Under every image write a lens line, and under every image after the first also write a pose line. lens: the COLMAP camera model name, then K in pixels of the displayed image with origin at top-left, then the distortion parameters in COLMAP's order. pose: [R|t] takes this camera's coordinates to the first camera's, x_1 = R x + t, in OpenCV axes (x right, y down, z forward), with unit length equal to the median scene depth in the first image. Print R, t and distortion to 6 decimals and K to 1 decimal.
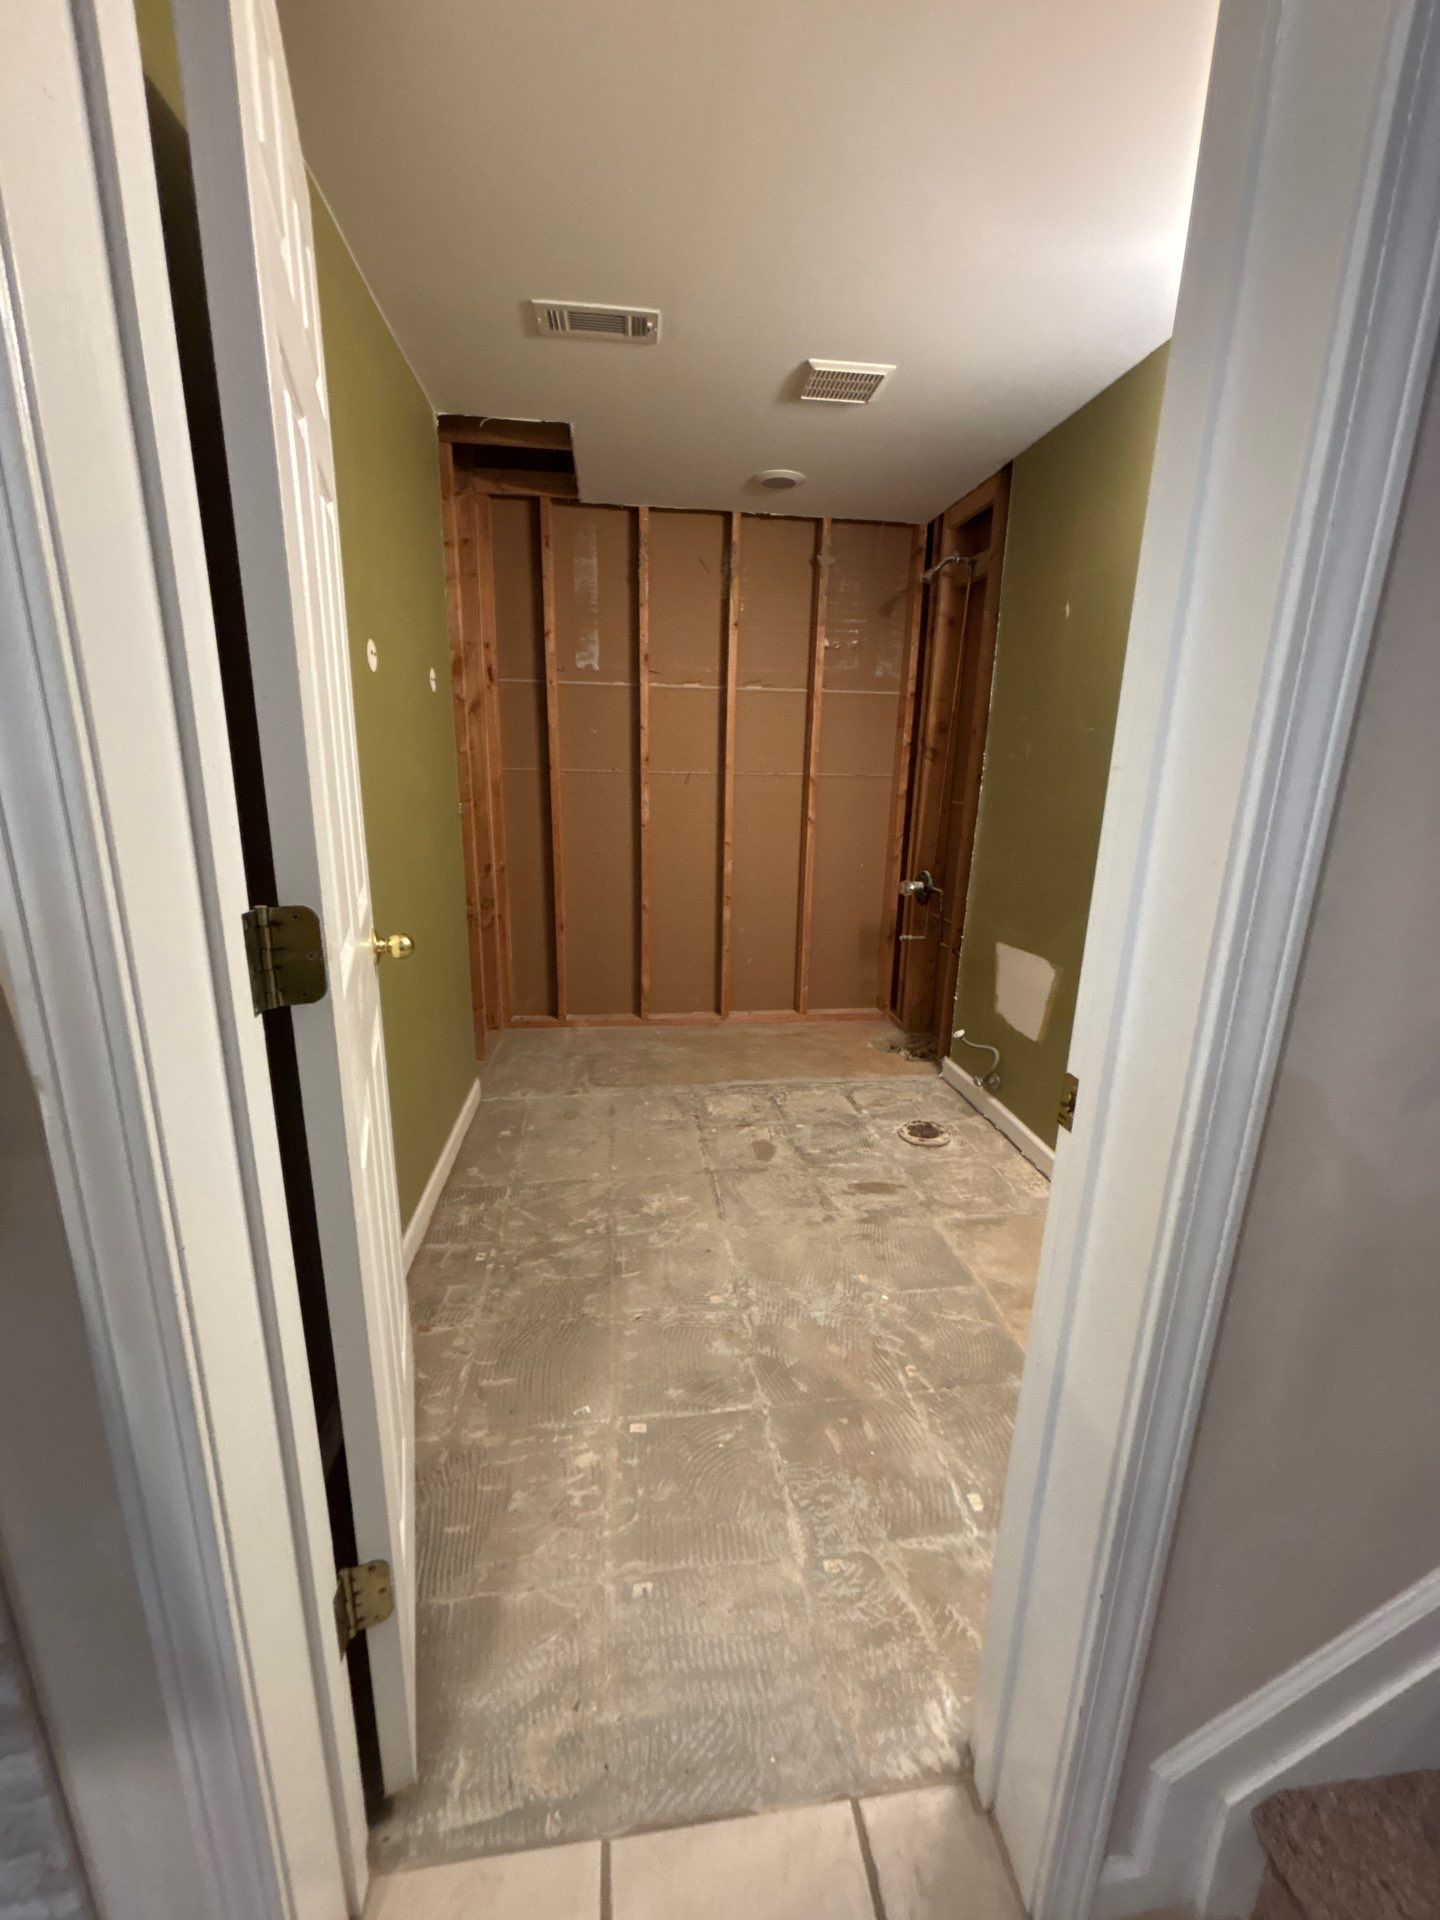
lens RADIAL K [[767.9, 0, 720.0], [0, 767.9, 960.0], [0, 0, 1]] dist [0.033674, -0.024655]
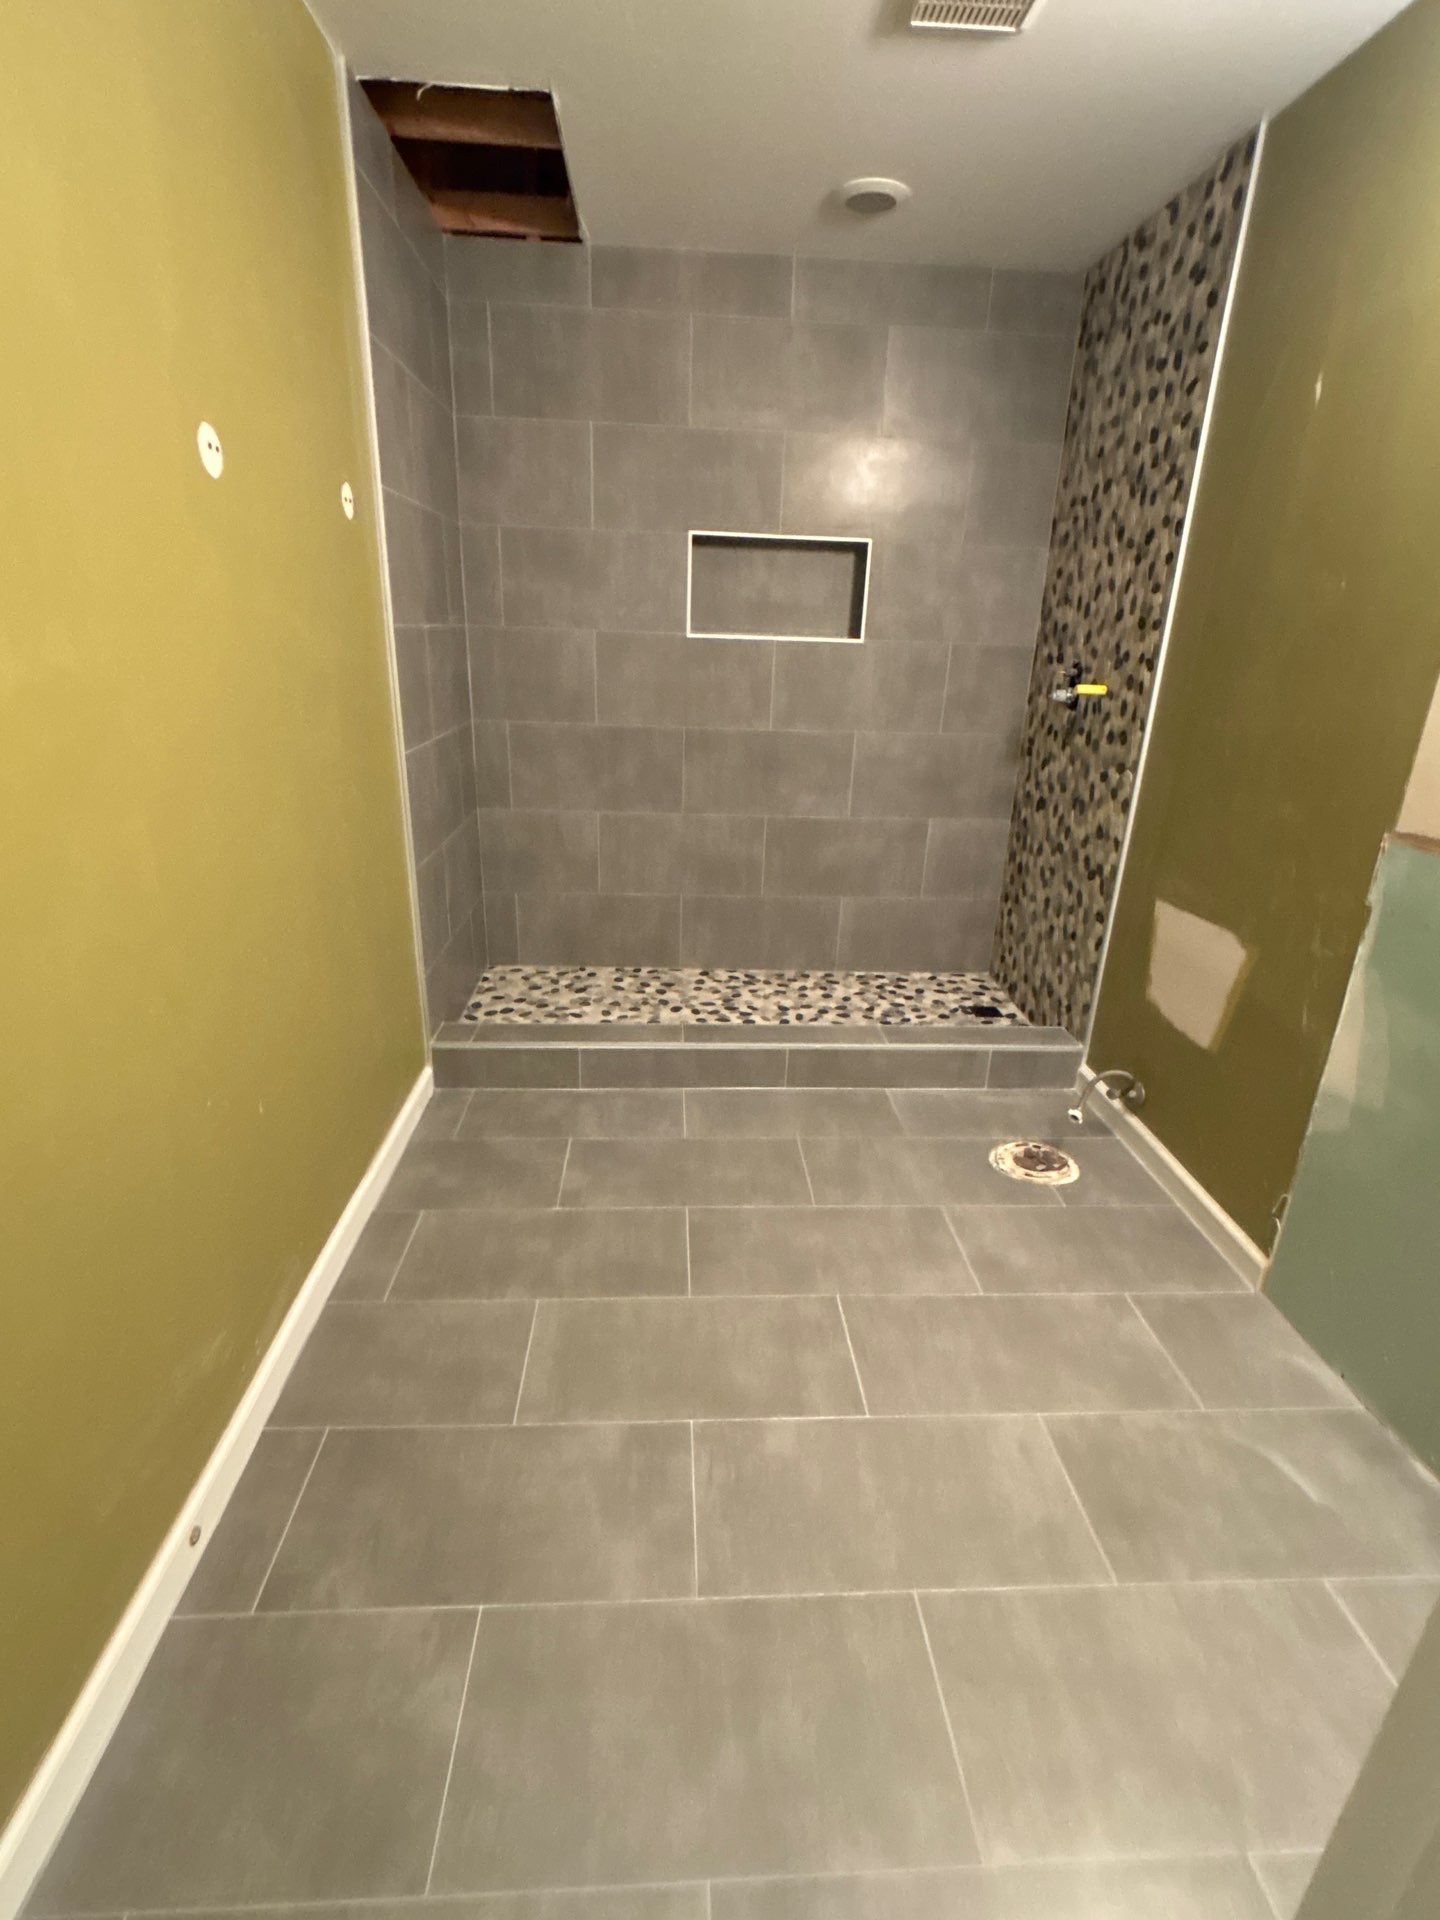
lens RADIAL K [[891.3, 0, 712.9], [0, 891.3, 959.9], [0, 0, 1]] dist [-0.004810, -0.000728]
pose [[0.996907, 0.035545, -0.070086, 0.016721], [-0.027972, 0.993950, 0.106214, -0.046256], [0.073438, -0.103925, 0.991870, 0.170188]]
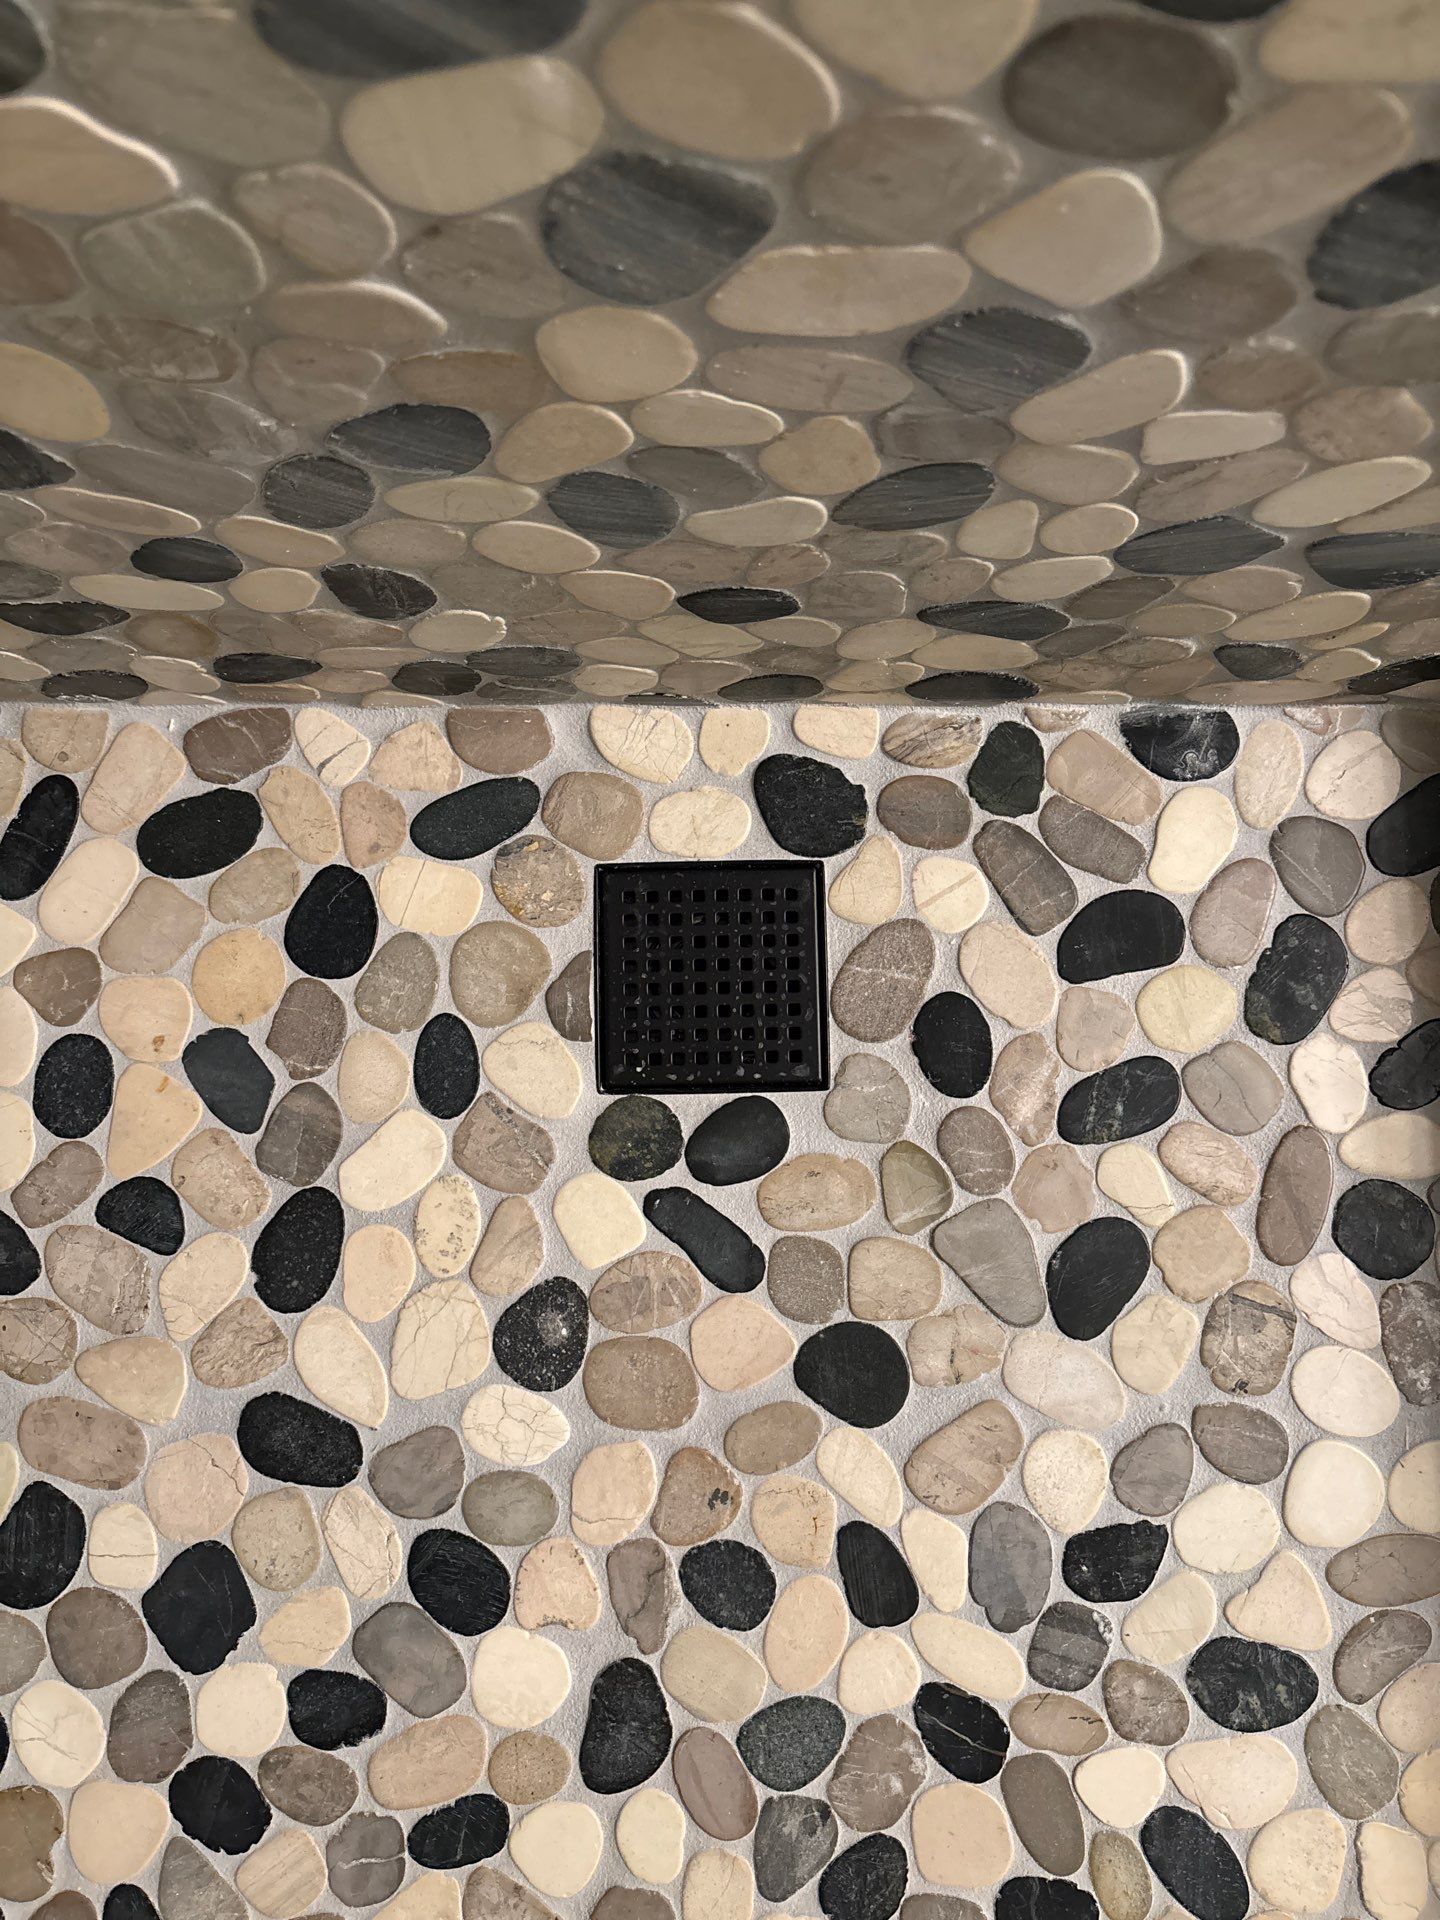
lens RADIAL K [[771.8, 0, 720.9], [0, 771.8, 954.5], [0, 0, 1]] dist [0.000356, 0.000190]
pose [[0.097194, -0.994934, 0.025681, 0.271432], [0.242990, 0.048744, 0.968803, 0.010677], [-0.965147, -0.087922, 0.246497, 1.221423]]
